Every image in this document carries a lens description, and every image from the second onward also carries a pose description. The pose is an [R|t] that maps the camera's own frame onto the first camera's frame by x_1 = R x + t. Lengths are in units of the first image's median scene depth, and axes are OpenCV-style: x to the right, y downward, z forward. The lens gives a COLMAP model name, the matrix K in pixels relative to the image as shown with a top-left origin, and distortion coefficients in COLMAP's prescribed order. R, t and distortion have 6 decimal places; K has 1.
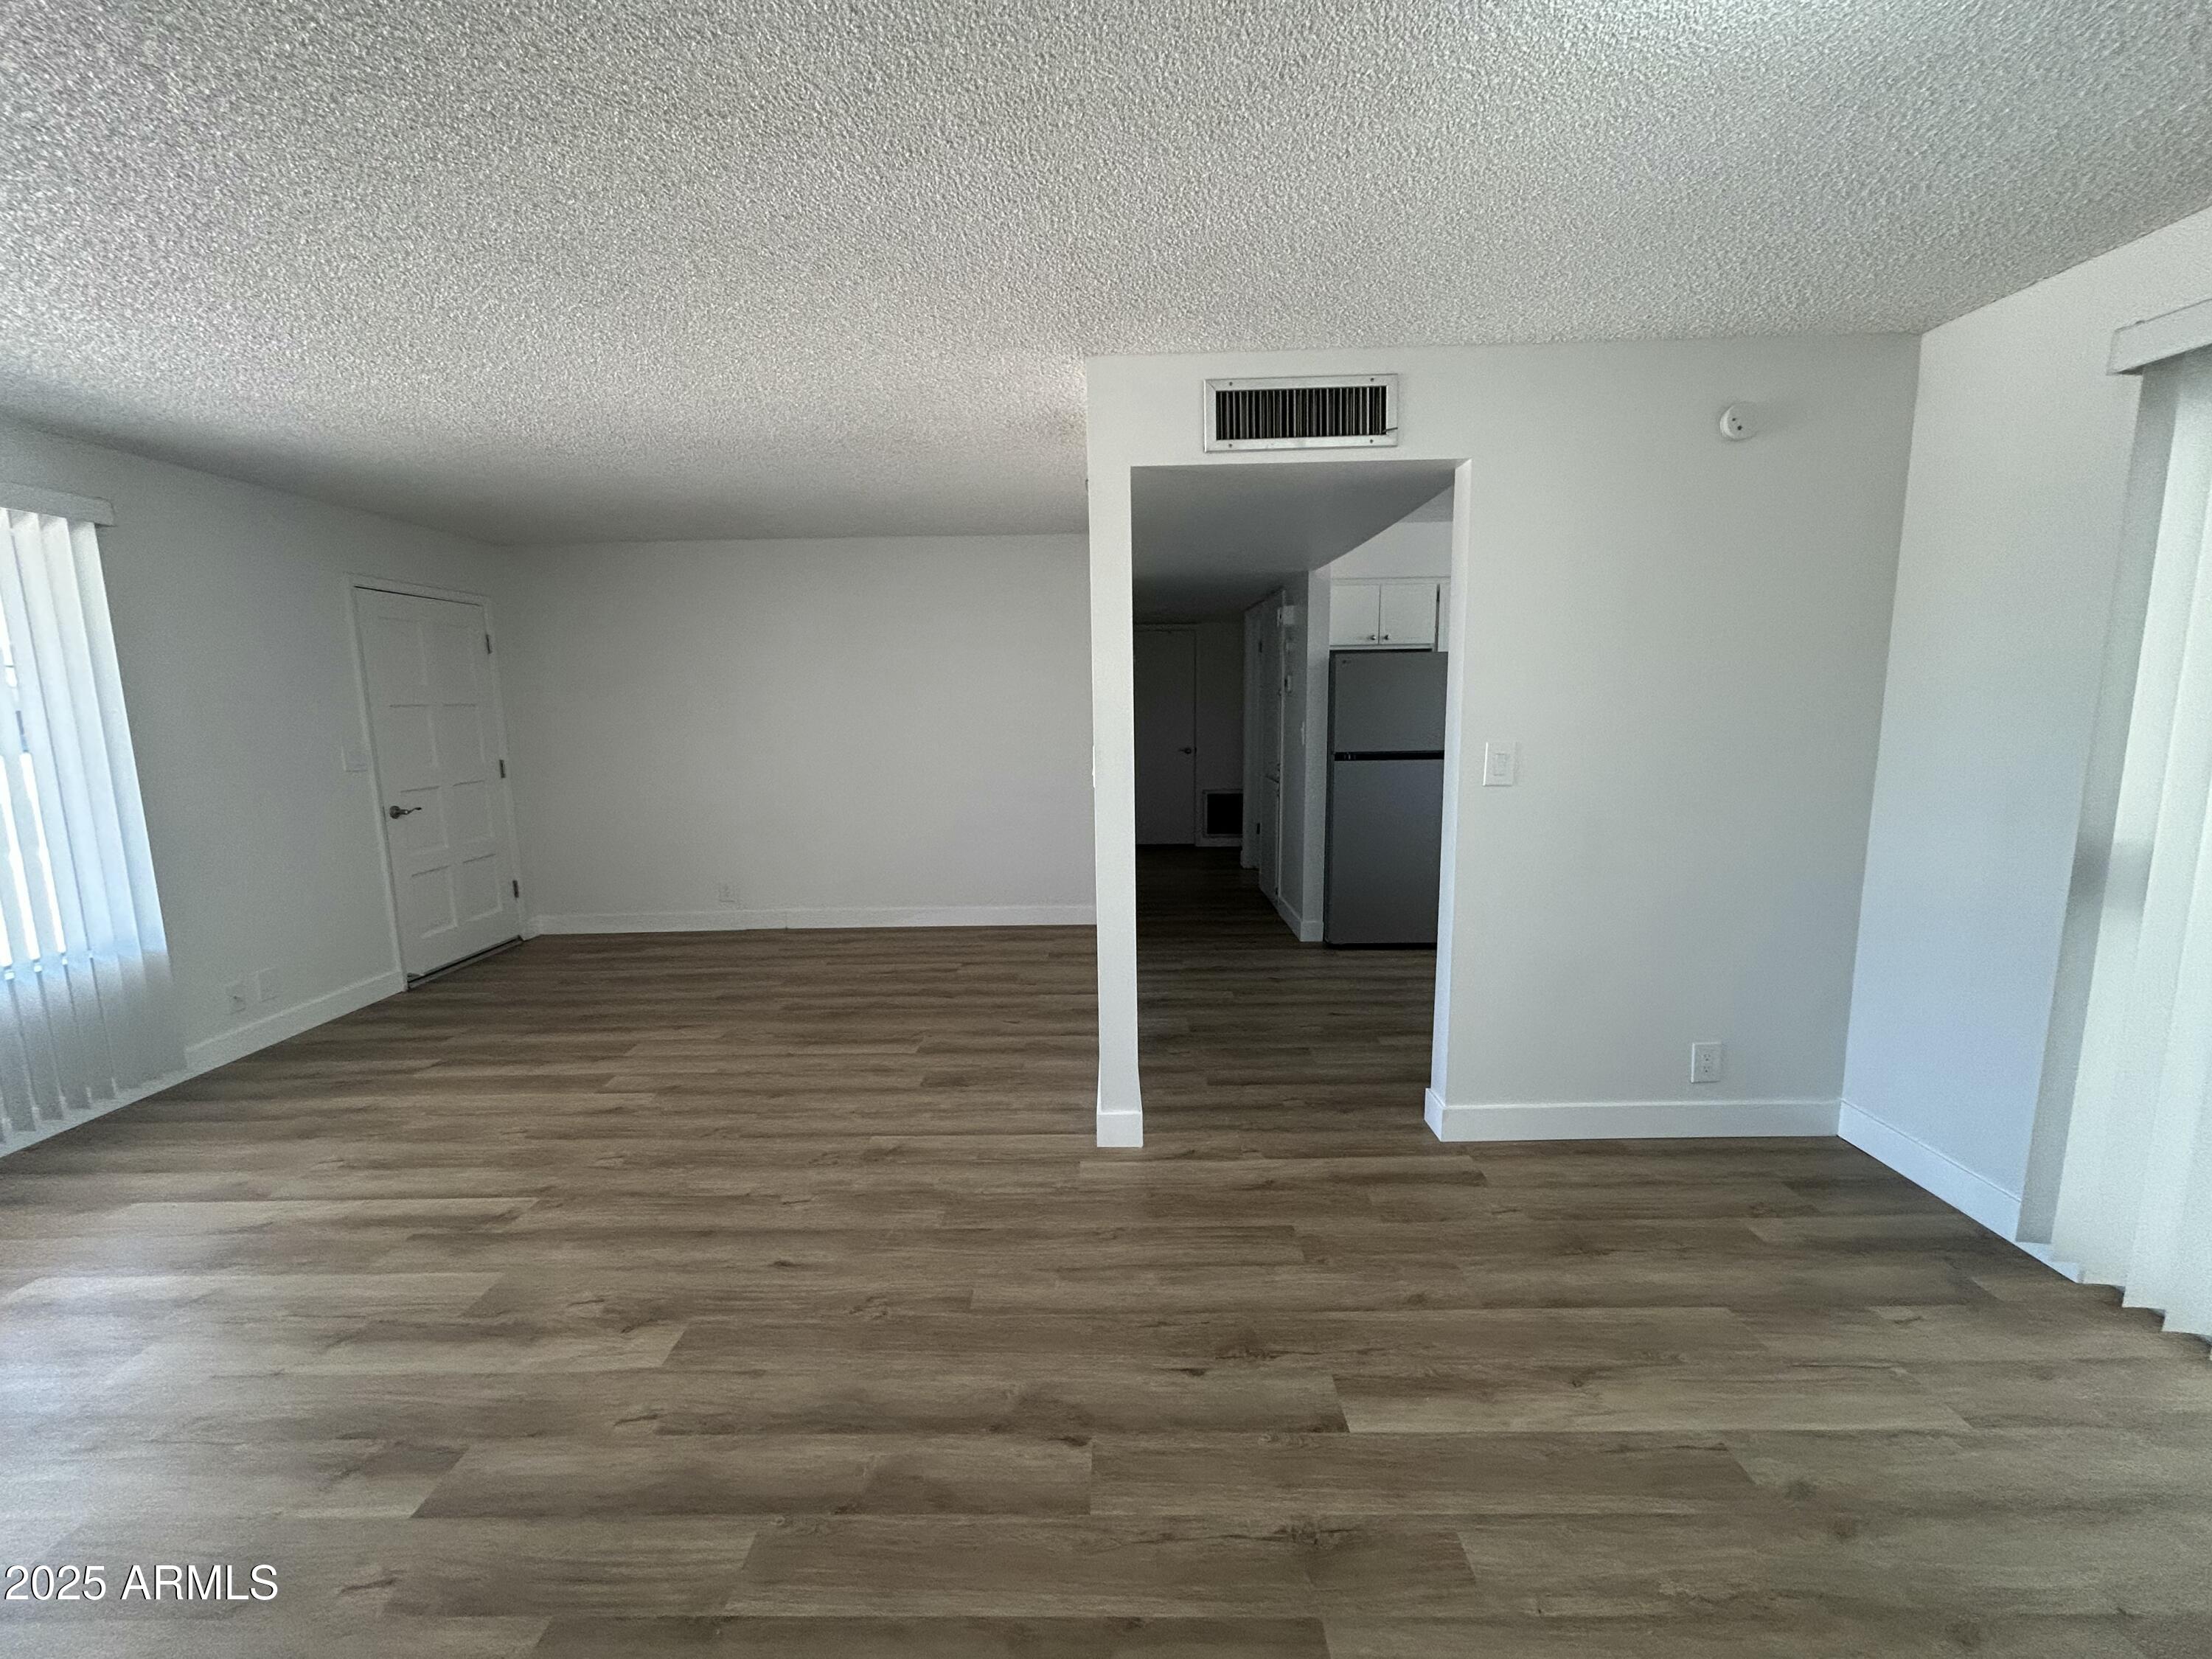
lens RADIAL K [[900.5, 0, 1103.0], [0, 900.5, 828.4], [0, 0, 1]] dist [-0.004400, 0.003500]
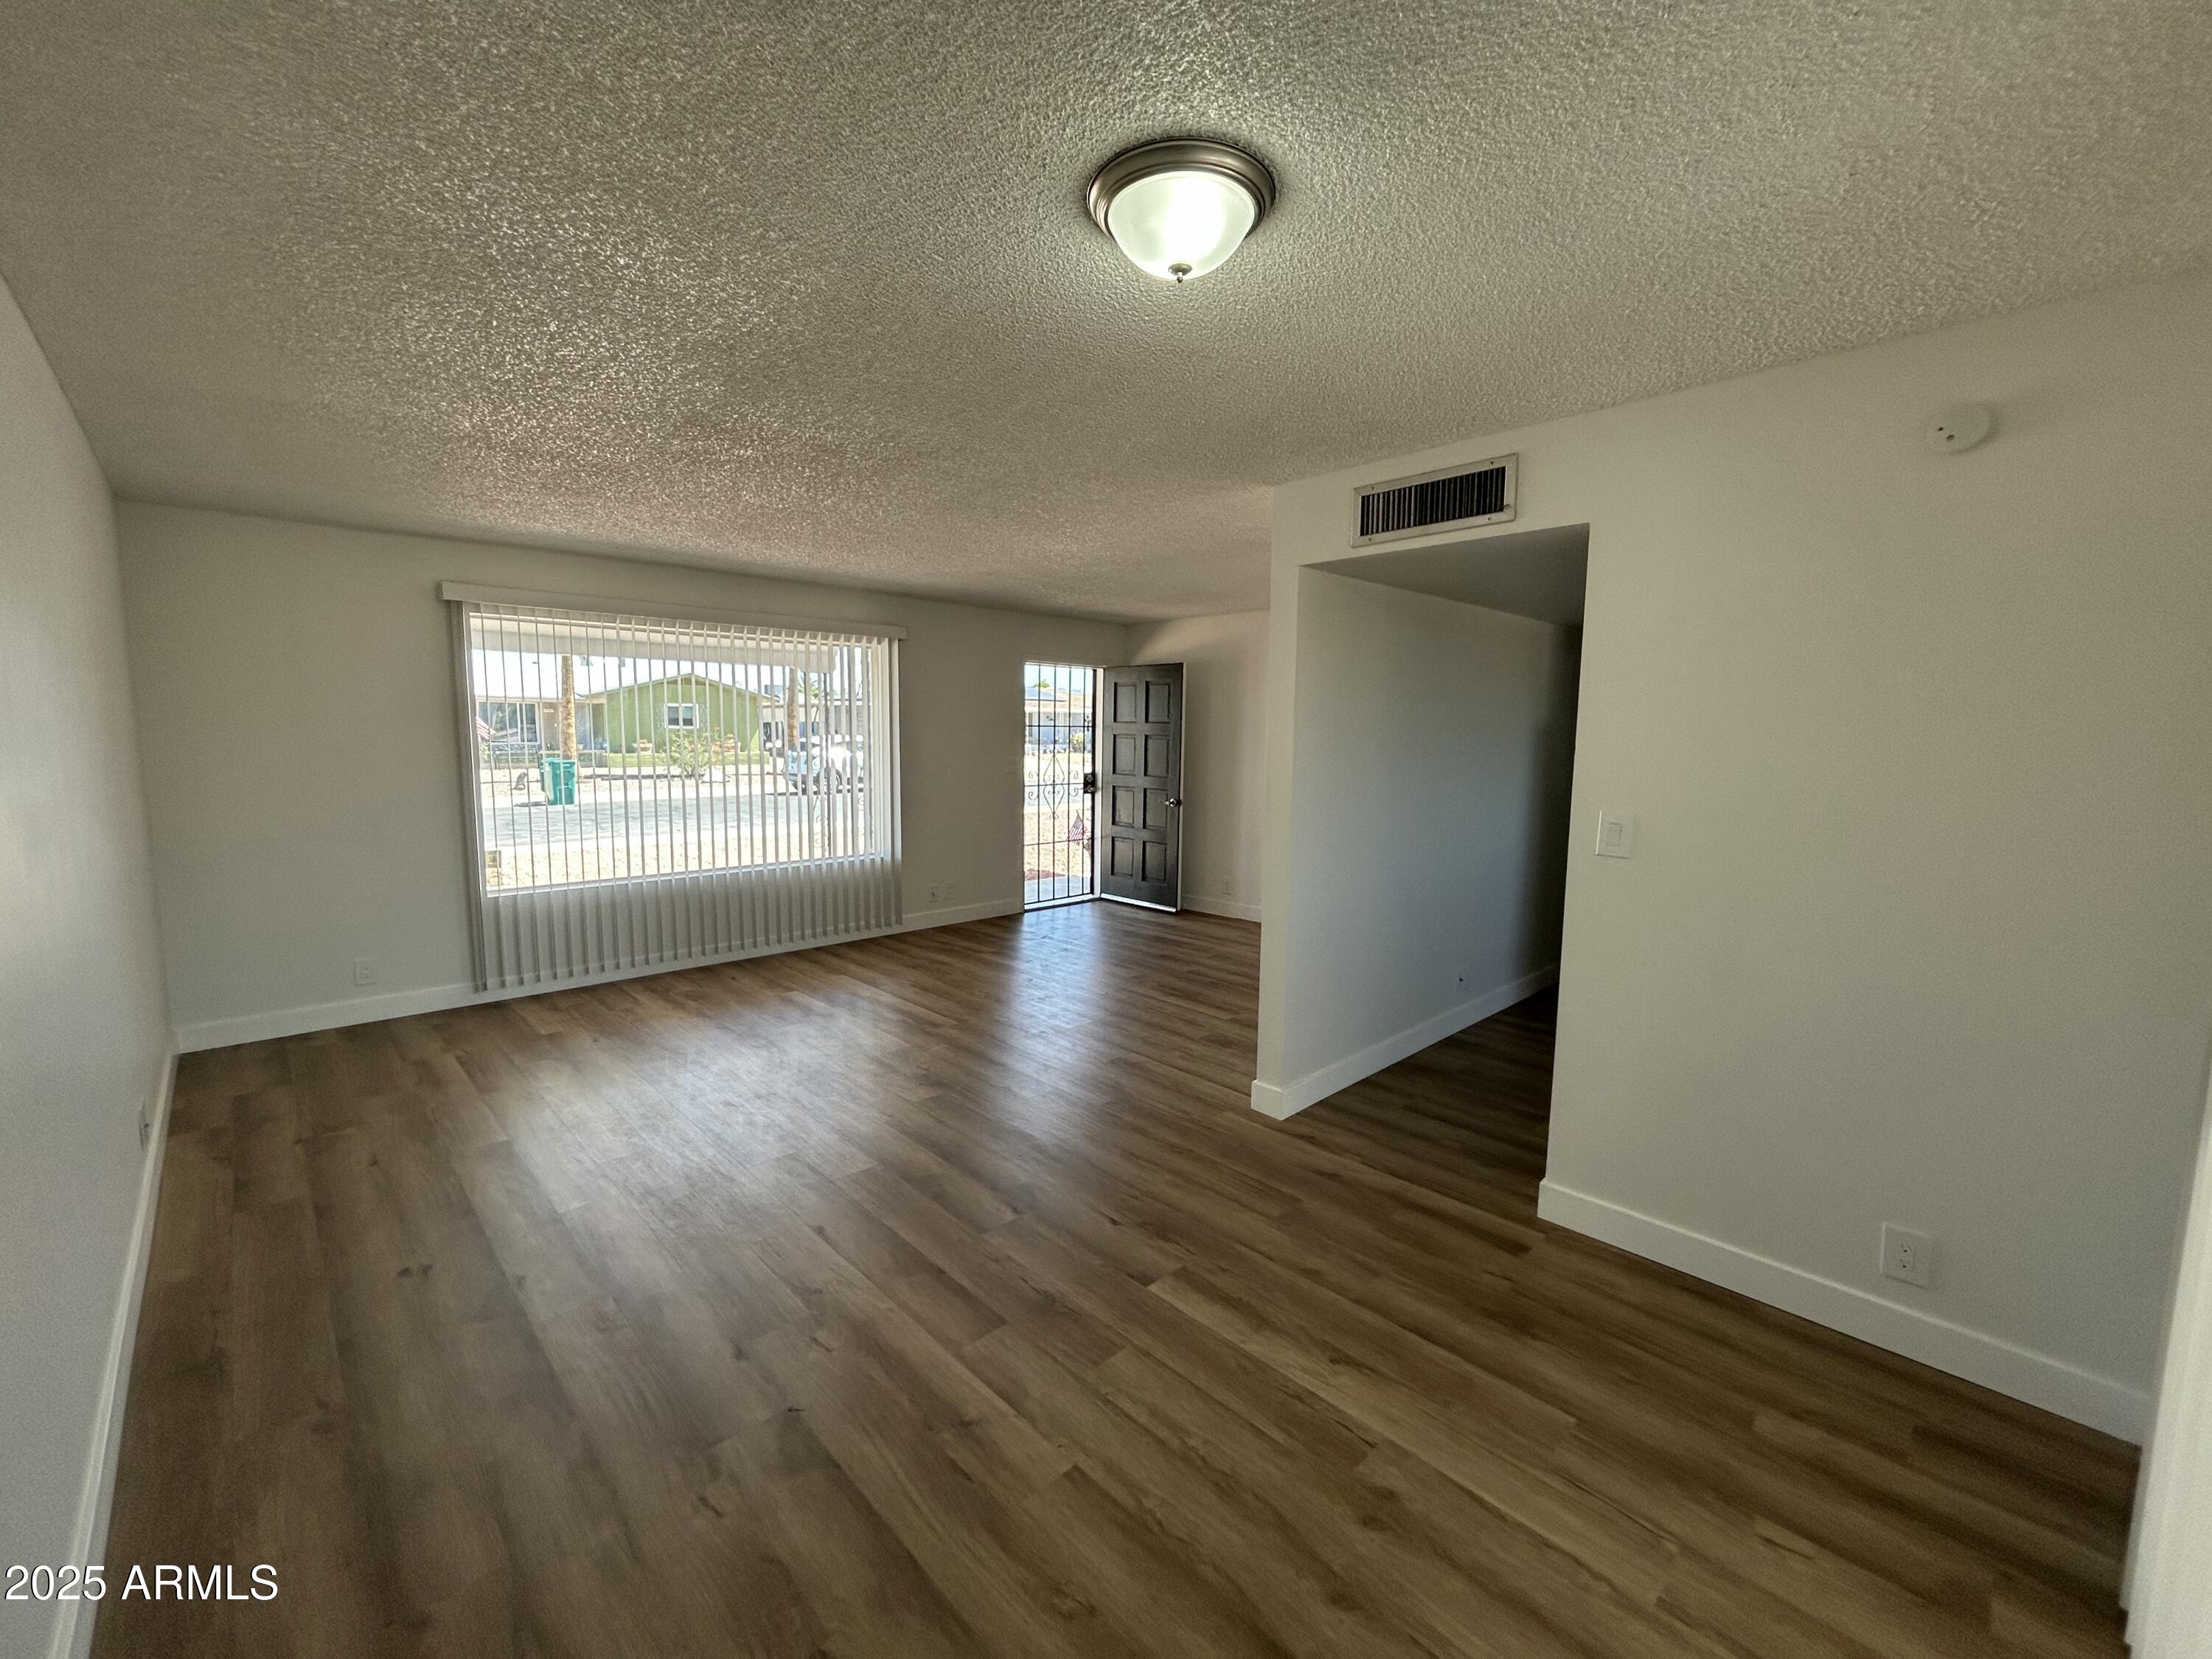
lens RADIAL K [[900.5, 0, 1104.0], [0, 900.5, 827.4], [0, 0, 1]] dist [-0.004400, 0.003500]
pose [[0.697365, 0.101935, -0.709430, 0.785332], [-0.125687, 0.991889, 0.018971, -0.030706], [0.705609, 0.075936, 0.704520, -0.047972]]
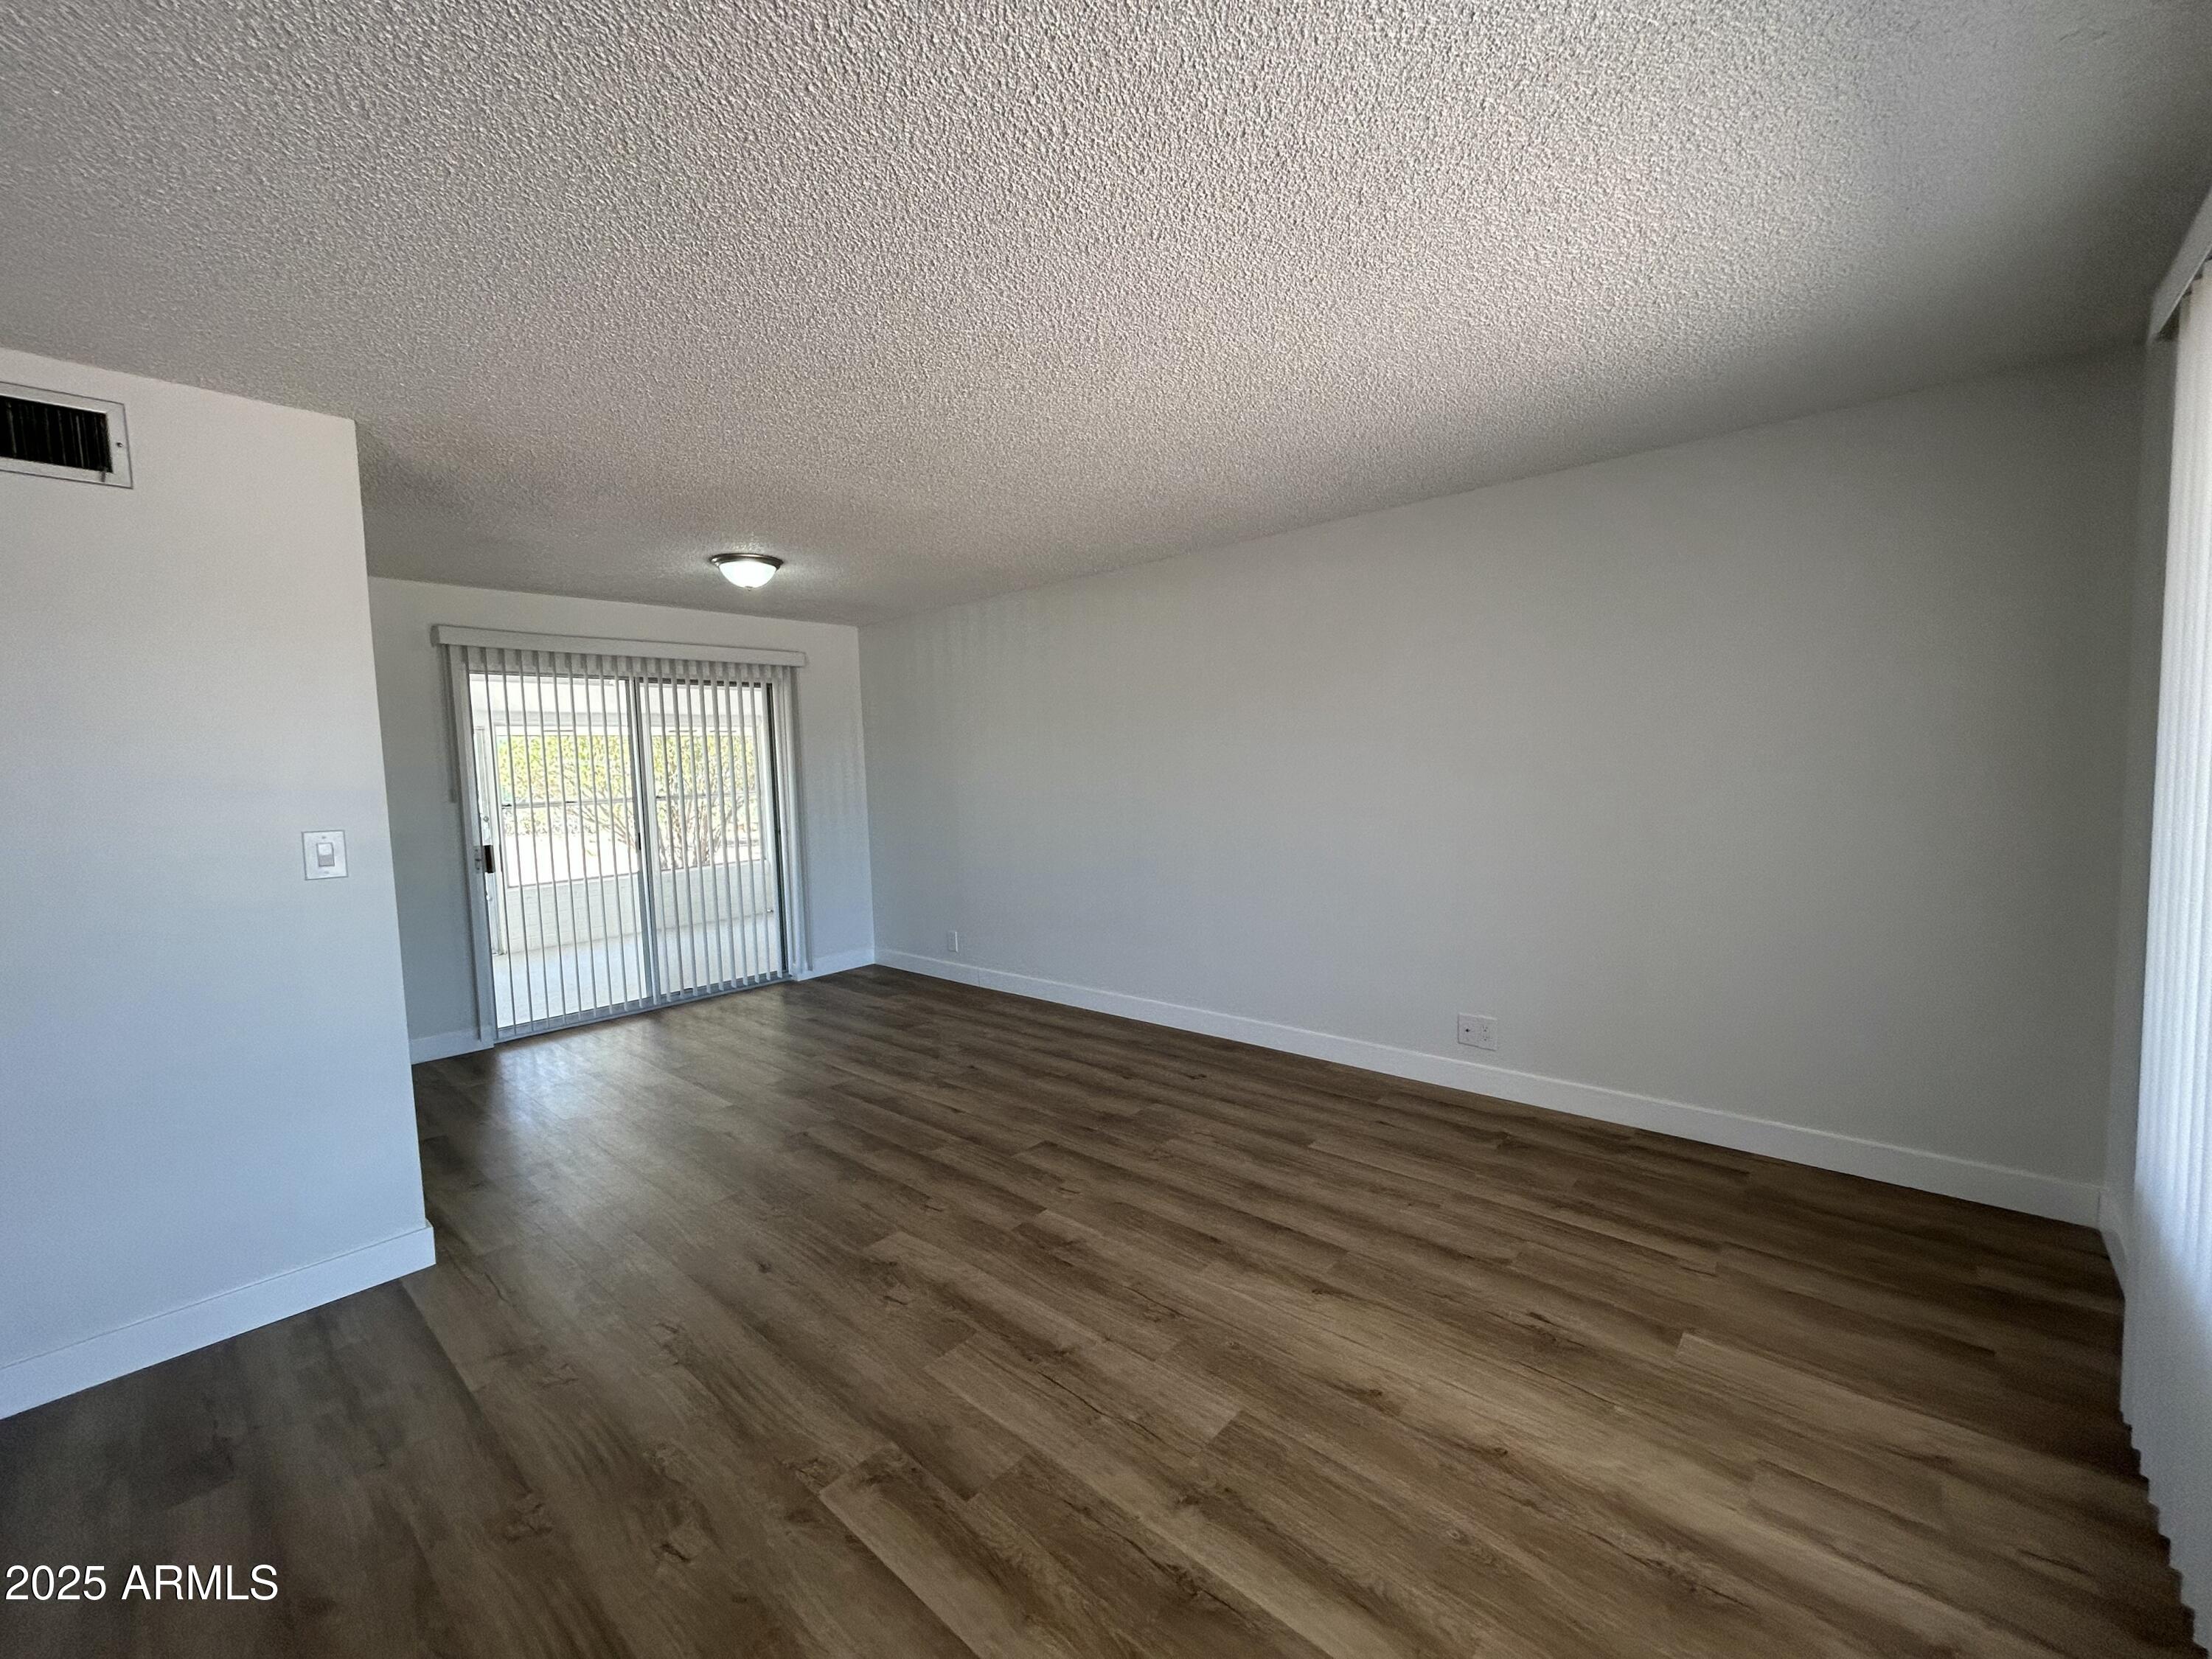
lens RADIAL K [[900.5, 0, 1107.5], [0, 900.5, 830.3], [0, 0, 1]] dist [-0.004400, 0.003500]
pose [[-0.751137, -0.008496, 0.660092, -1.266591], [0.140334, 0.975008, 0.172239, -0.153397], [-0.645058, 0.222008, -0.731172, 1.286665]]
